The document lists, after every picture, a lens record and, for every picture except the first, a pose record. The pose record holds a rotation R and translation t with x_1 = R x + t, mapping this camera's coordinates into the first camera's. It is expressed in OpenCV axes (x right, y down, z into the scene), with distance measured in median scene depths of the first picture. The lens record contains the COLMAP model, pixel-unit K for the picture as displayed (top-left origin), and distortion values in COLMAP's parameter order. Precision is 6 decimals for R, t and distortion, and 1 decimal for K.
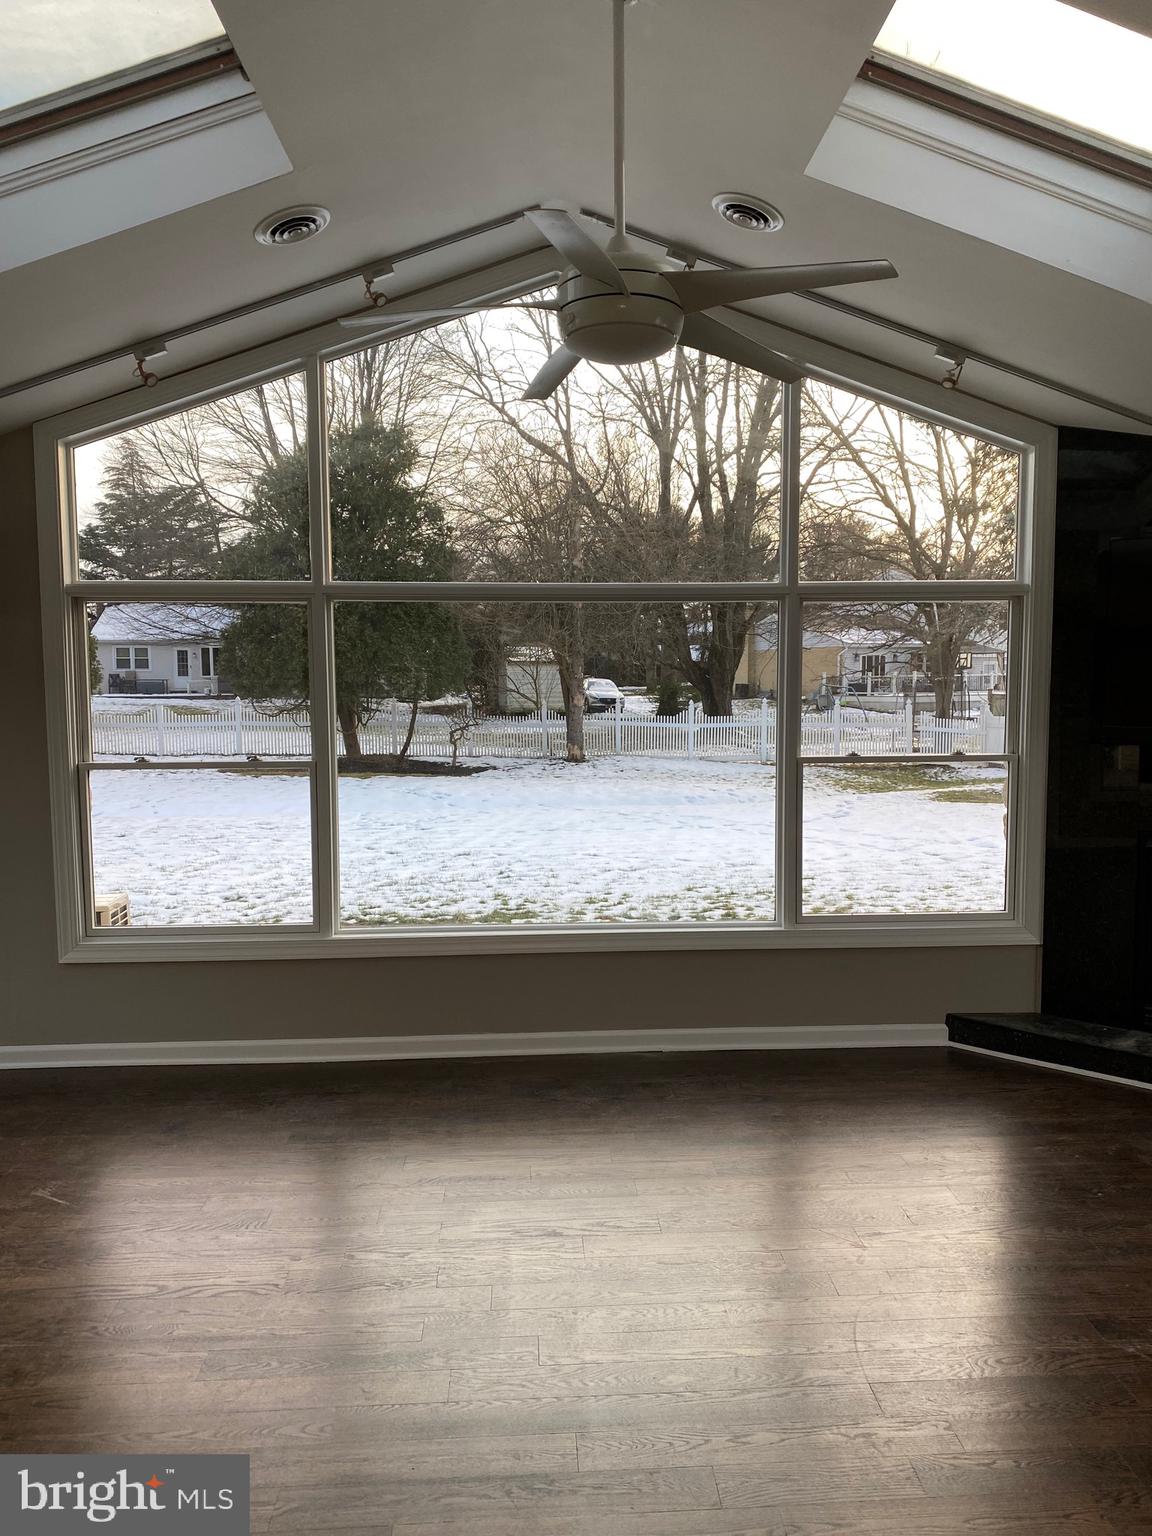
lens RADIAL K [[1176.2, 0, 575.3], [0, 1176.2, 771.7], [0, 0, 1]] dist [0.038074, -0.034376]
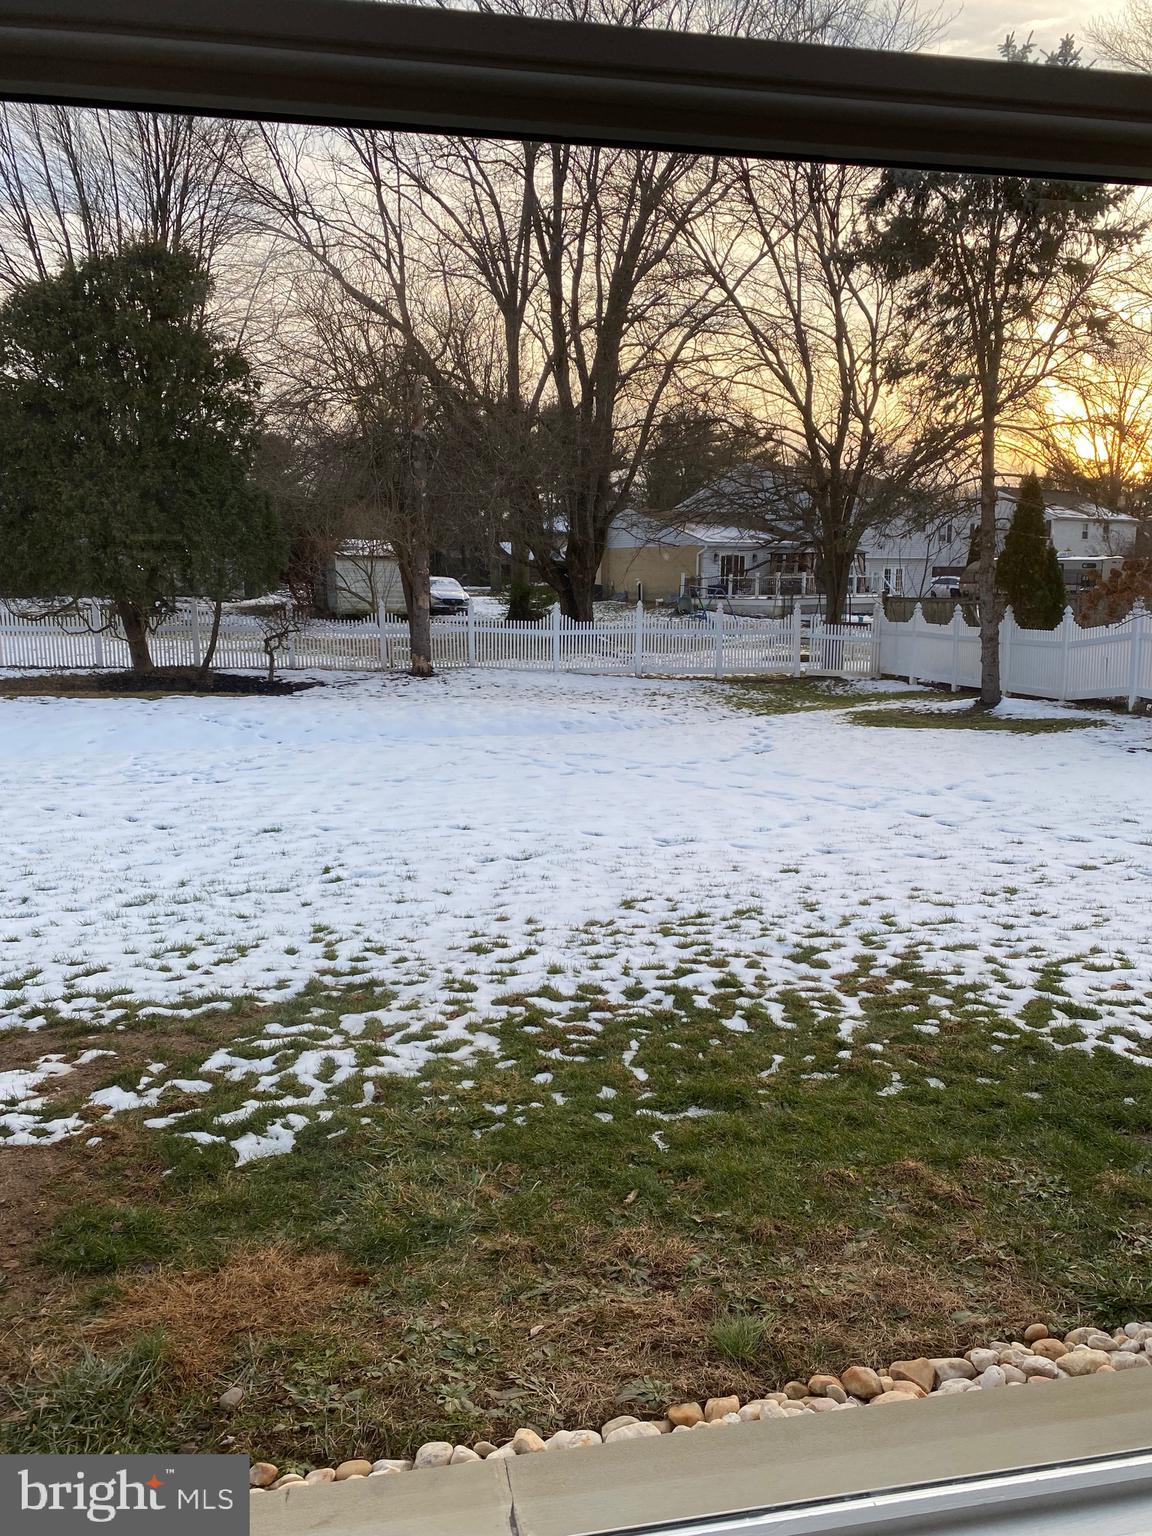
lens RADIAL K [[1176.2, 0, 600.8], [0, 1176.2, 778.0], [0, 0, 1]] dist [0.038074, -0.034376]
pose [[0.987511, -0.016284, 0.156707, -0.005333], [0.002367, 0.996065, 0.088591, -0.008088], [-0.157533, -0.087114, 0.983664, 0.123805]]
